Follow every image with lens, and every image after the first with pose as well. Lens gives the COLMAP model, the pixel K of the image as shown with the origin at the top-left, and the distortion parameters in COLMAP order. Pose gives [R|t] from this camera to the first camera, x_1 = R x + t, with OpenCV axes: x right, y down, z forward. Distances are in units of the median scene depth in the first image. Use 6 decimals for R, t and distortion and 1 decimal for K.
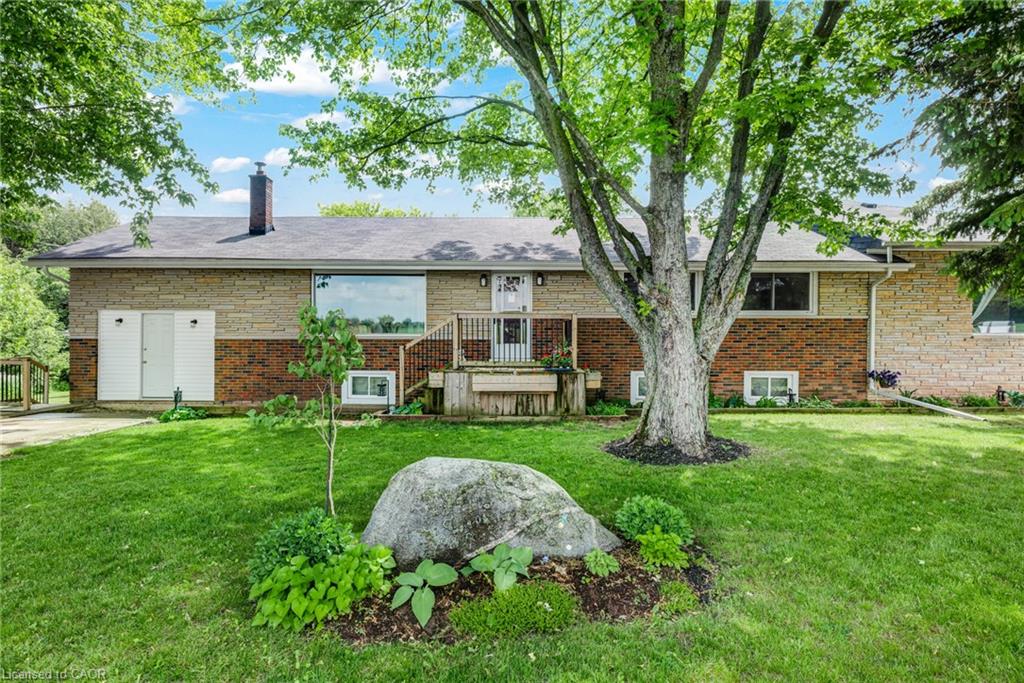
lens RADIAL K [[573.6, 0, 510.4], [0, 573.6, 339.3], [0, 0, 1]] dist [0.000118, -0.000616]
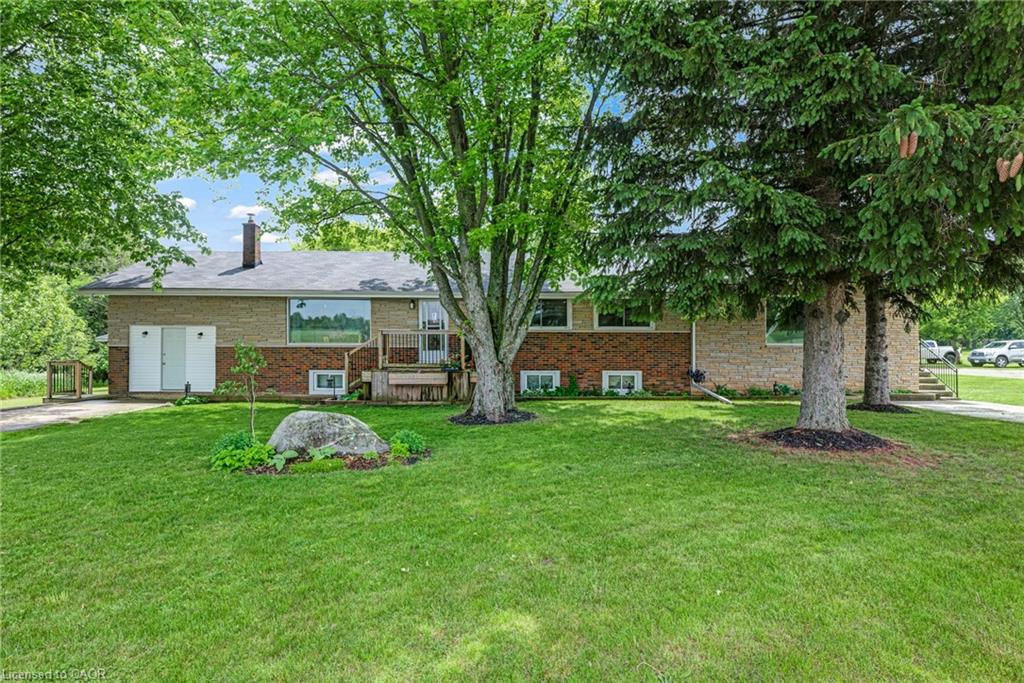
lens RADIAL K [[535.8, 0, 514.0], [0, 535.8, 346.8], [0, 0, 1]] dist [-0.002508, -0.000438]
pose [[0.999903, 0.001109, 0.013893, 0.194031], [-0.001262, 0.999939, 0.010981, -0.017060], [-0.013880, -0.010998, 0.999843, -0.311449]]
